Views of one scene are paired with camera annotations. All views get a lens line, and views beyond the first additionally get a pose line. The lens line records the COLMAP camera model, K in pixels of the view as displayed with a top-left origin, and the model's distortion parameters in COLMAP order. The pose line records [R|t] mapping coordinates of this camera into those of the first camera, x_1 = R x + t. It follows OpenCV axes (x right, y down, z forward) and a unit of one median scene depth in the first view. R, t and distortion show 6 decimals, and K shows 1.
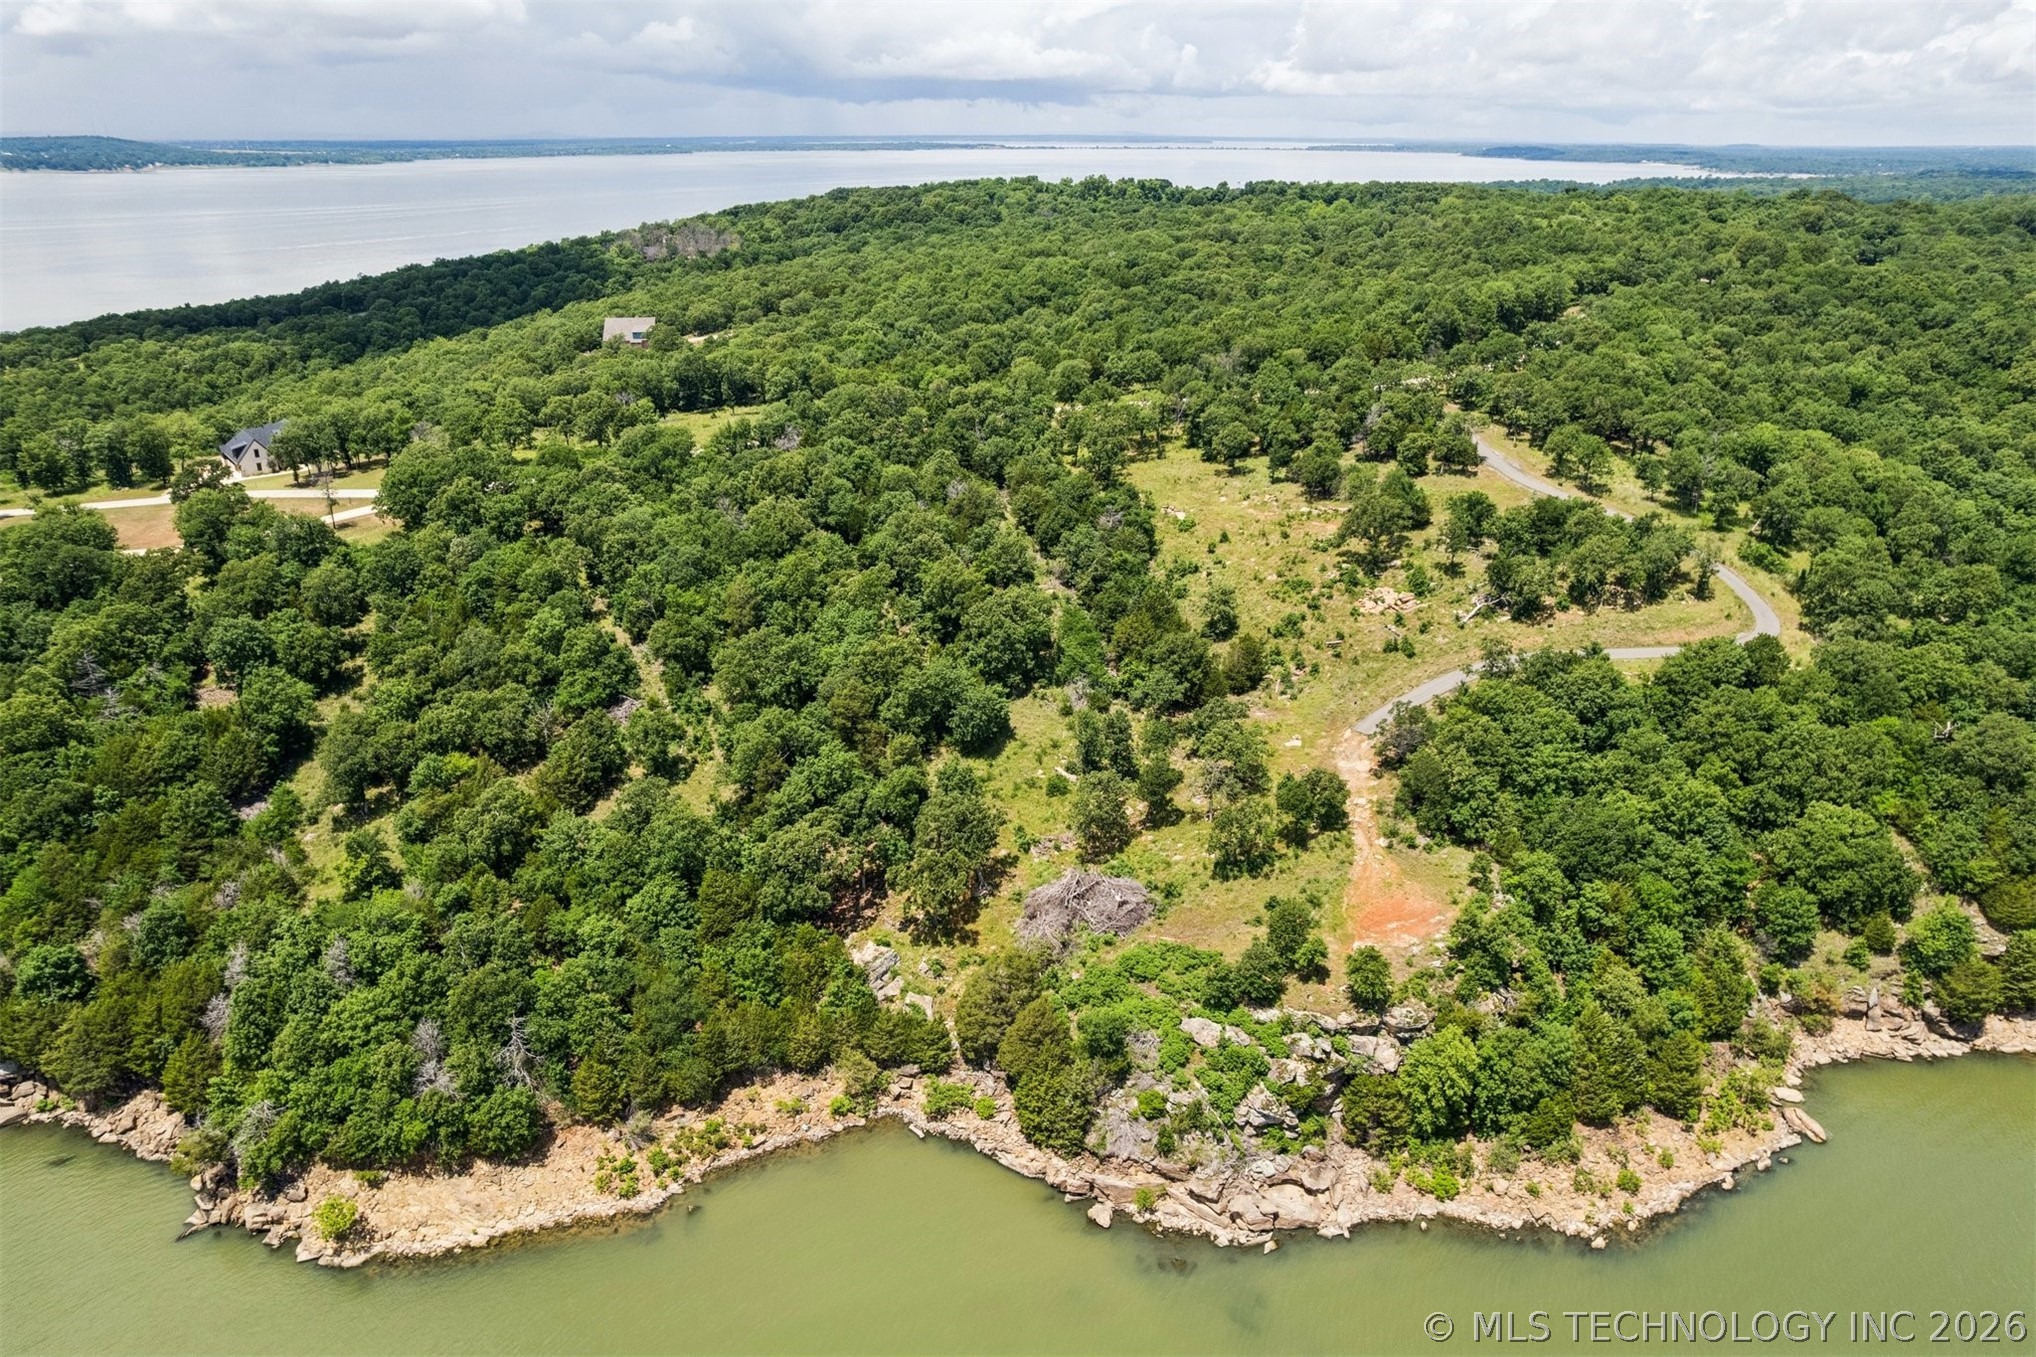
lens RADIAL K [[1326.5, 0, 1034.2], [0, 1326.5, 709.4], [0, 0, 1]] dist [-0.084490, 0.075436]
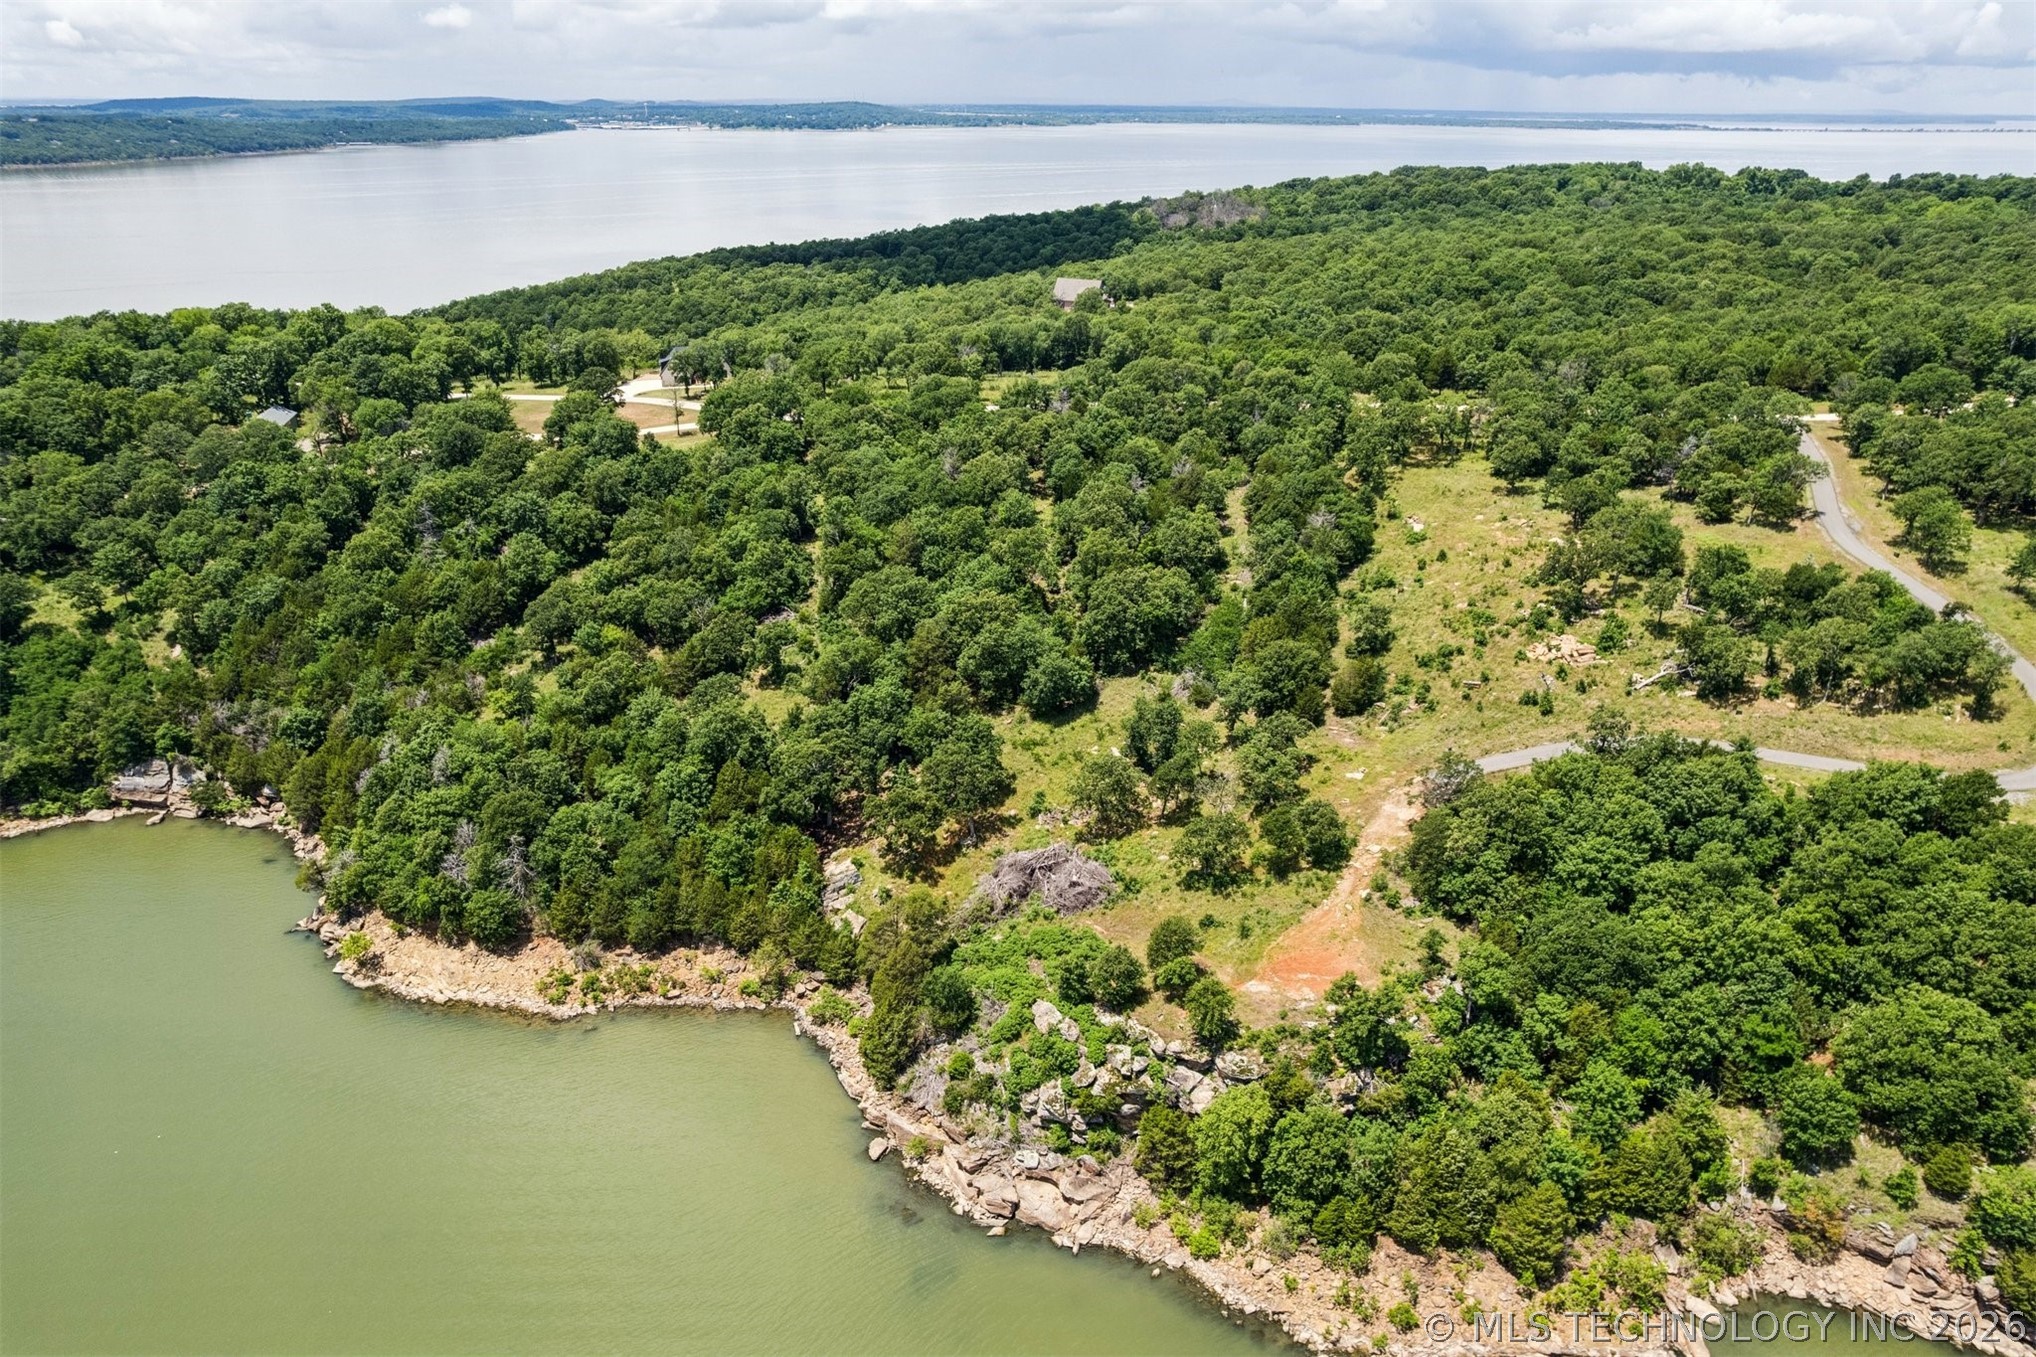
lens RADIAL K [[1333.4, 0, 1026.7], [0, 1333.4, 710.5], [0, 0, 1]] dist [-0.088513, 0.080918]
pose [[0.888230, 0.197117, -0.414961, 0.266575], [-0.189893, 0.980026, 0.059069, -0.021914], [0.418316, 0.026332, 0.907920, 0.040441]]
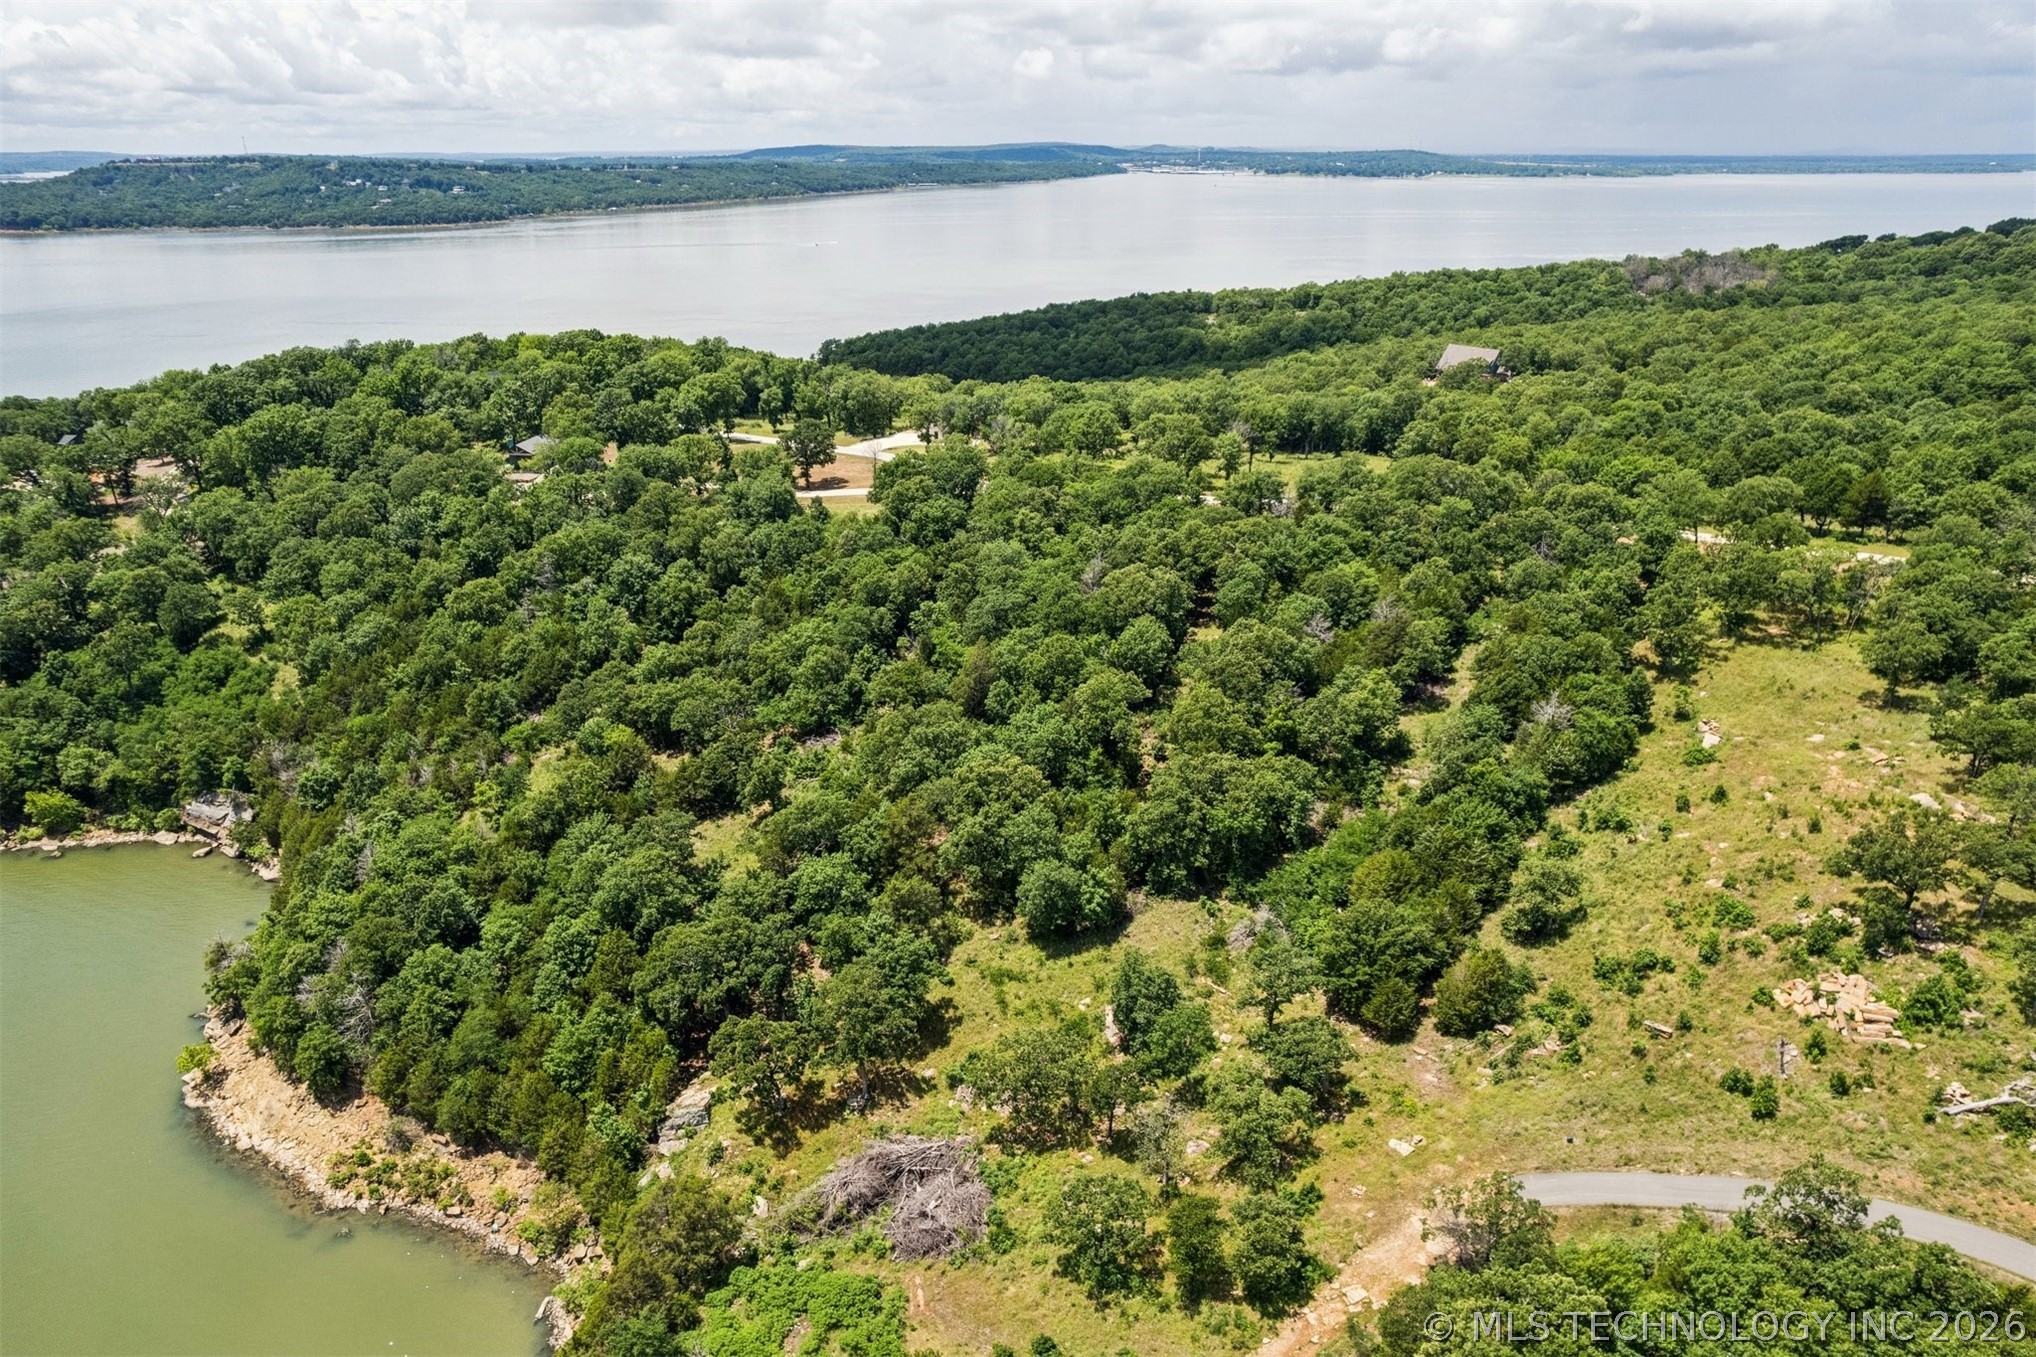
lens RADIAL K [[1345.7, 0, 1026.4], [0, 1345.7, 693.9], [0, 0, 1]] dist [-0.089747, 0.082678]
pose [[0.645572, 0.287290, -0.707602, 0.326865], [-0.304692, 0.946500, 0.106302, -0.129914], [0.700285, 0.146975, 0.698569, 0.312132]]
